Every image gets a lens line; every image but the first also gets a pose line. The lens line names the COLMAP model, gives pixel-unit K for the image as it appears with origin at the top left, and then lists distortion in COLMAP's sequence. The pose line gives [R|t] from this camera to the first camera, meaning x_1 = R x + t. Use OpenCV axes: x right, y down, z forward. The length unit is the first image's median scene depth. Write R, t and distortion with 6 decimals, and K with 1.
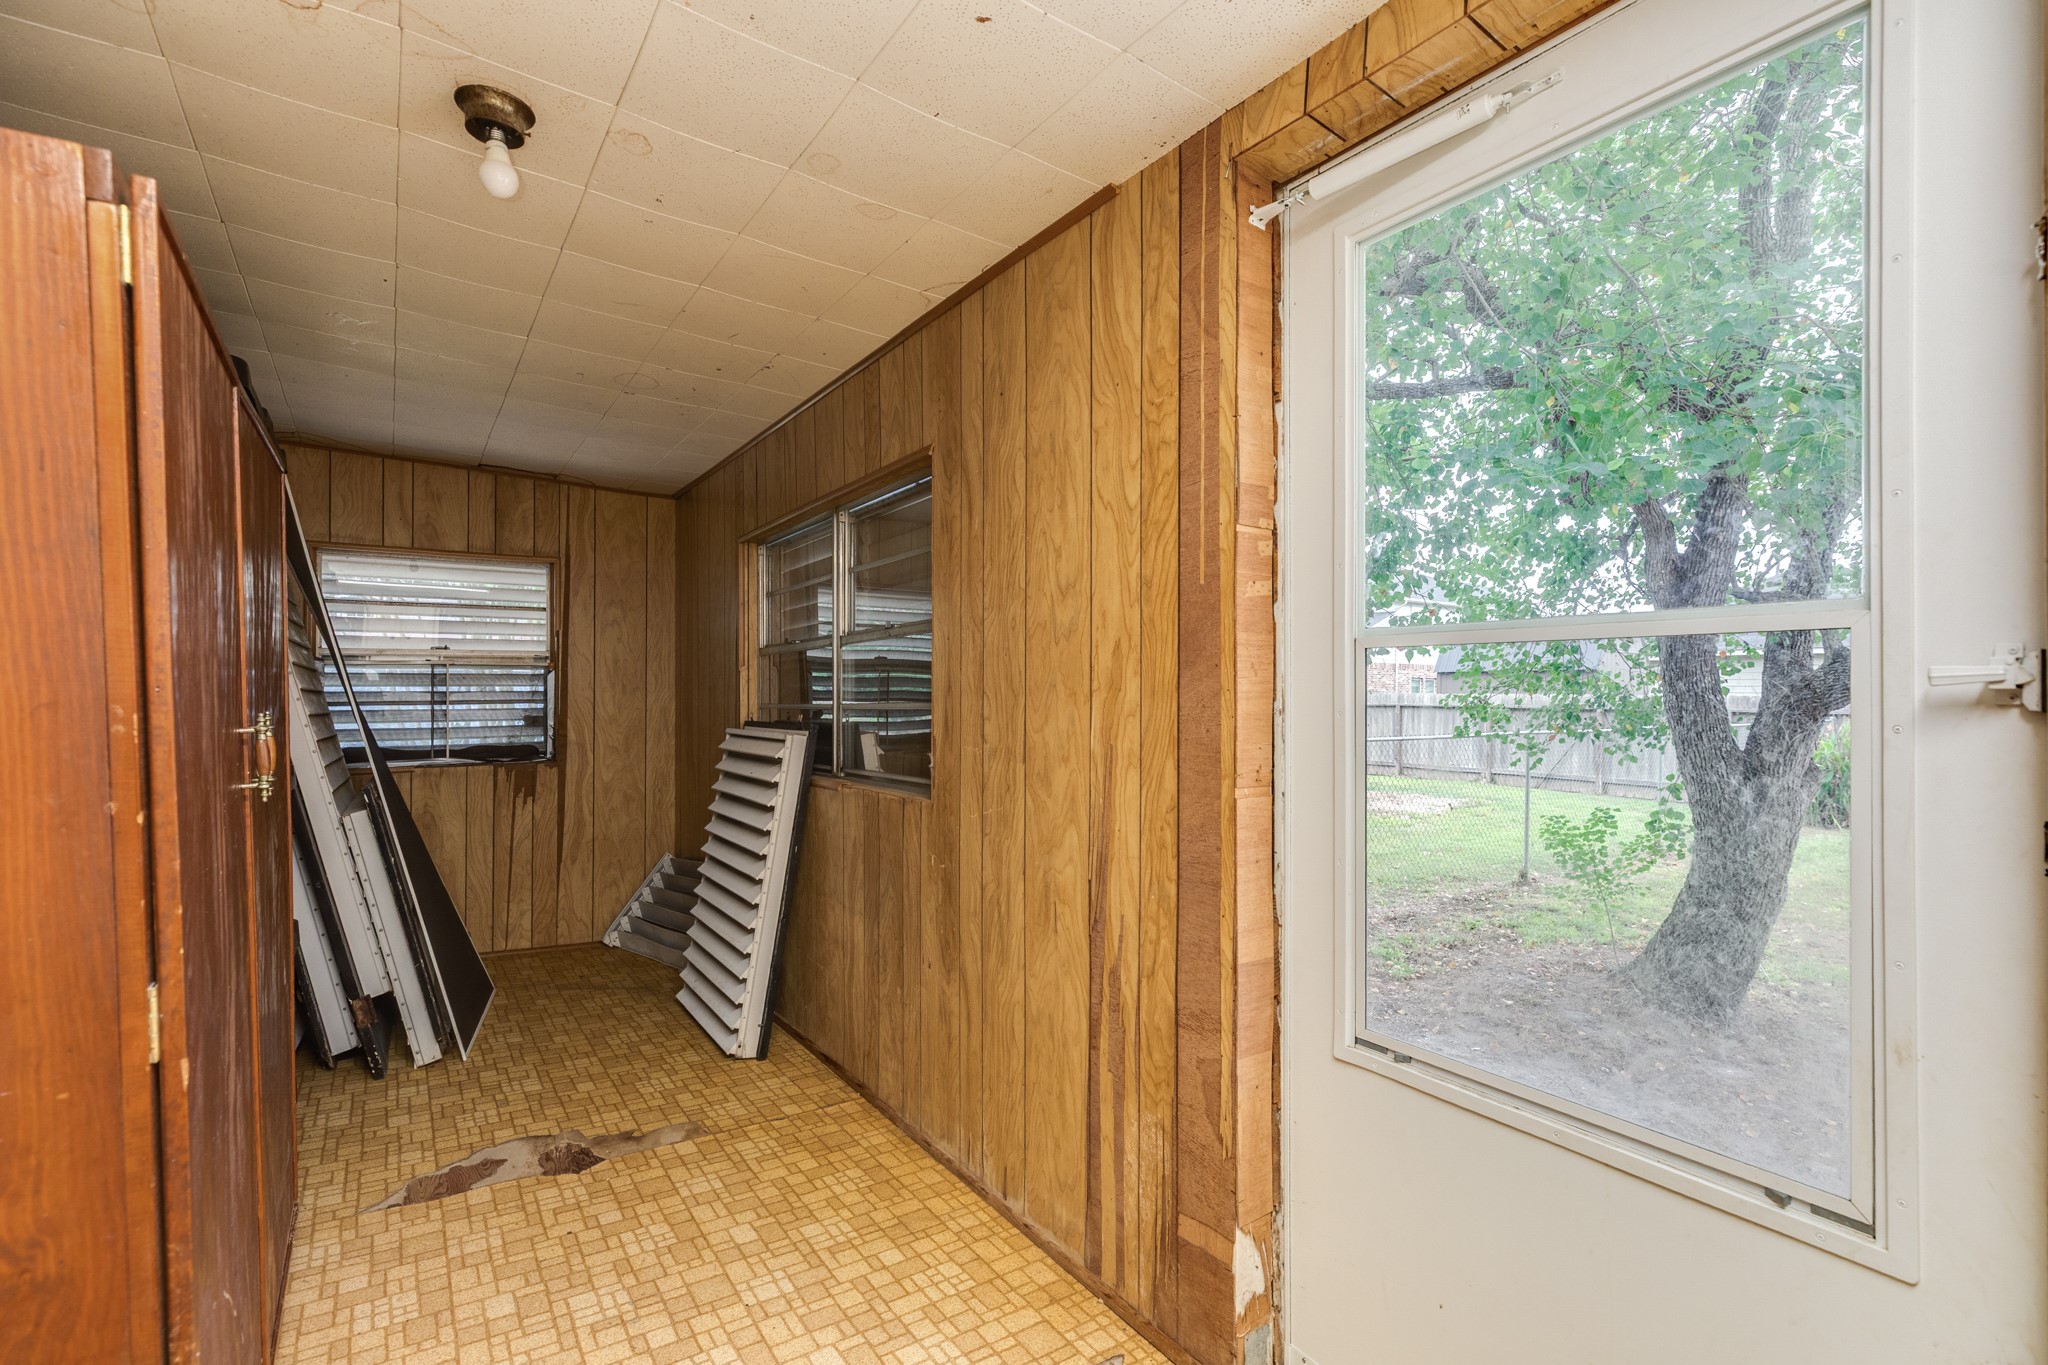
lens RADIAL K [[917.9, 0, 1020.4], [0, 917.9, 691.8], [0, 0, 1]] dist [0.004143, 0.000012]
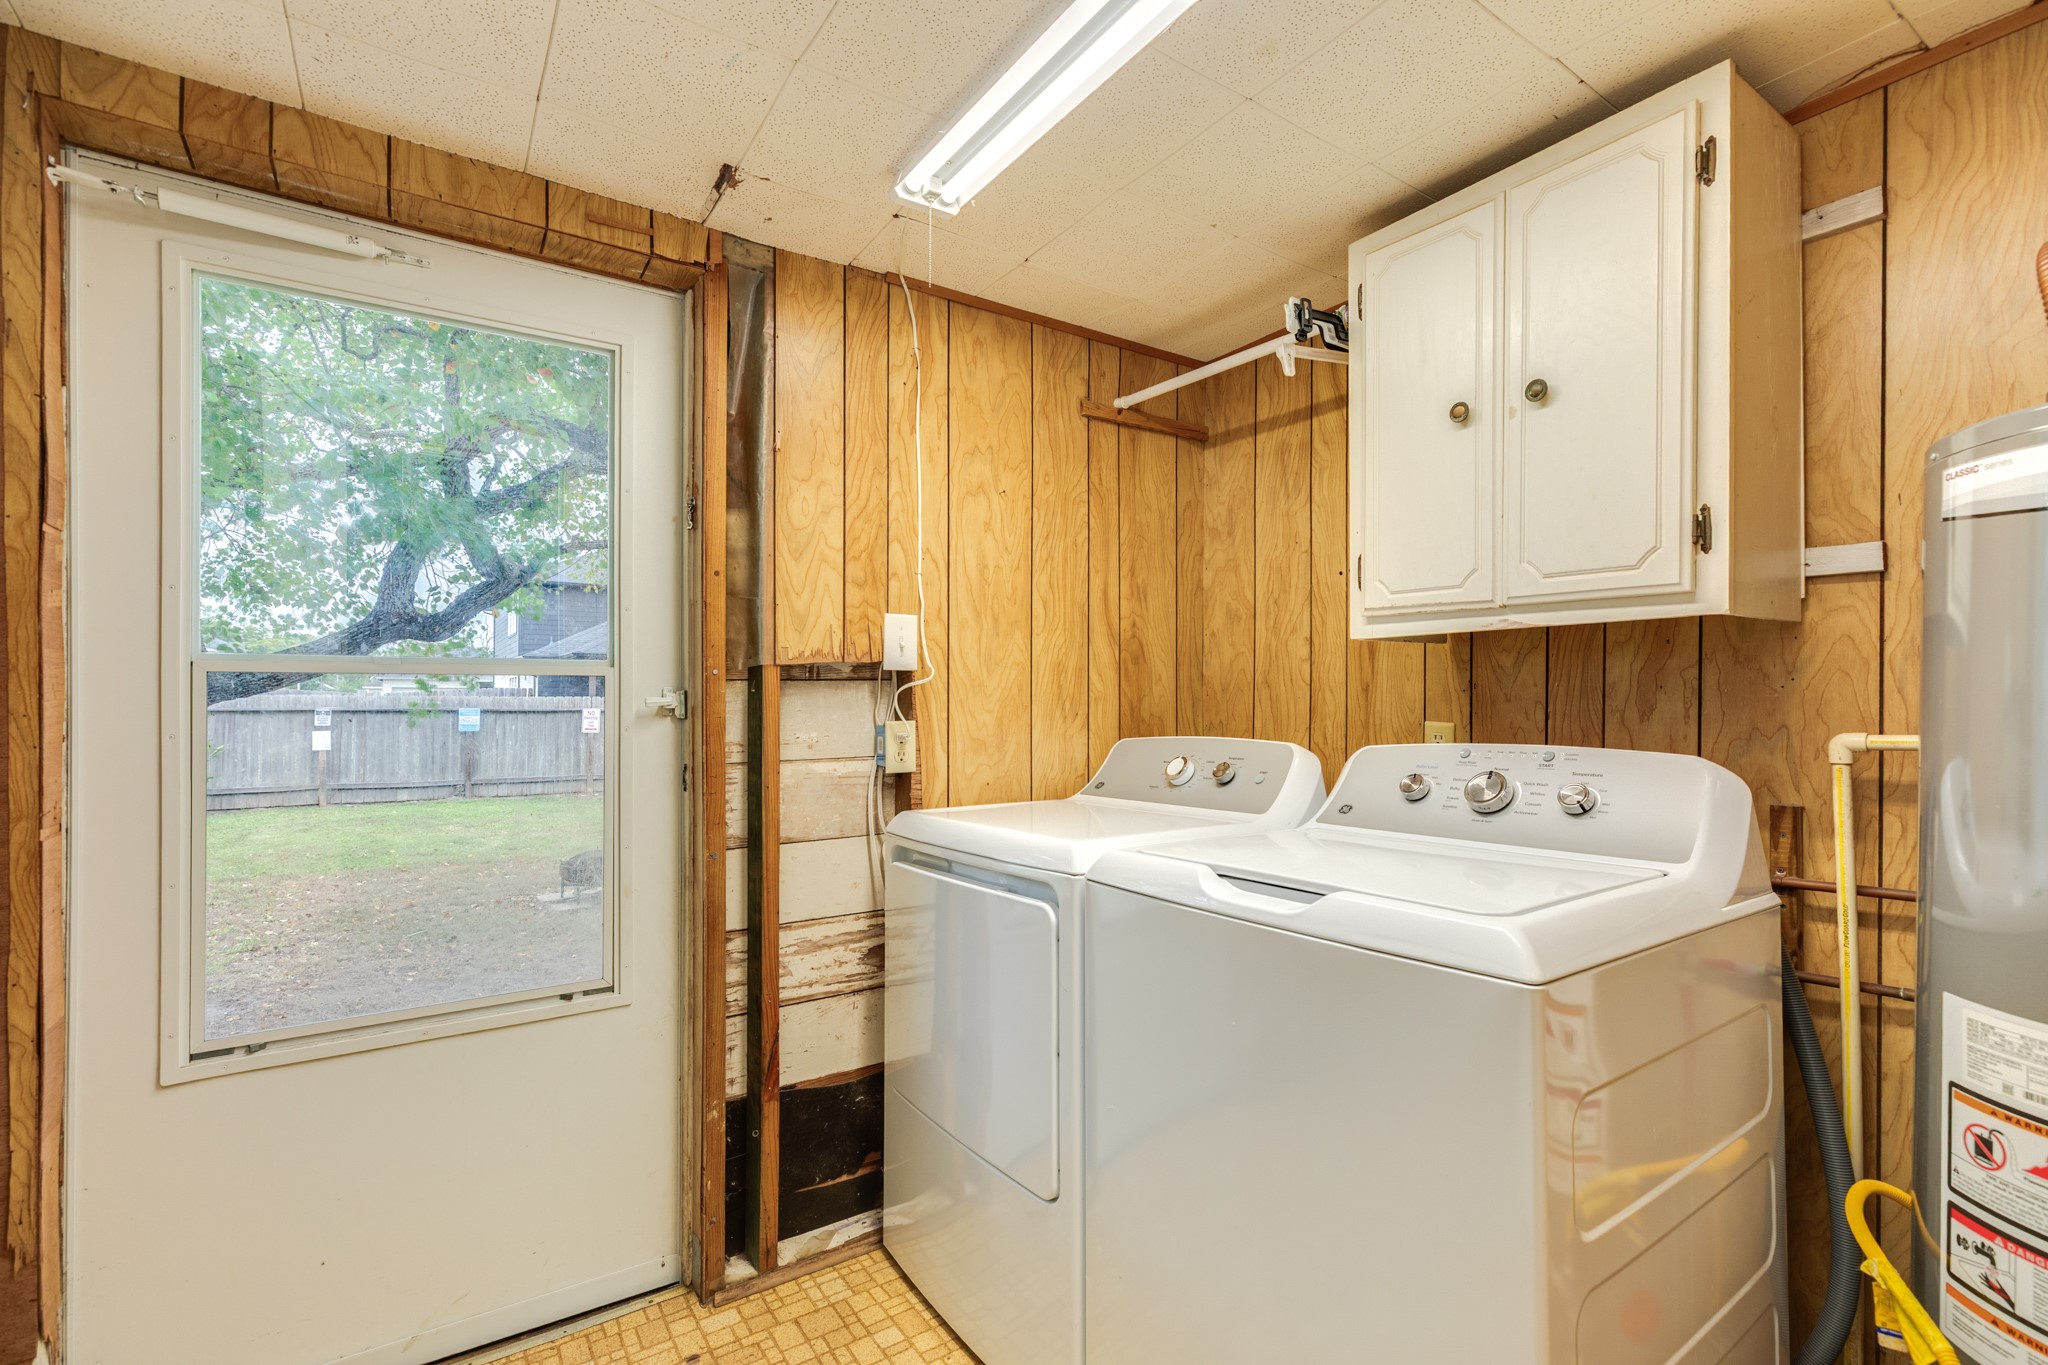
lens RADIAL K [[917.9, 0, 1020.4], [0, 917.9, 691.8], [0, 0, 1]] dist [0.004143, 0.000012]
pose [[0.021079, -0.007128, 0.999752, -0.687230], [-0.005435, 0.999959, 0.007244, -0.039216], [-0.999763, -0.005586, 0.021040, 0.074939]]
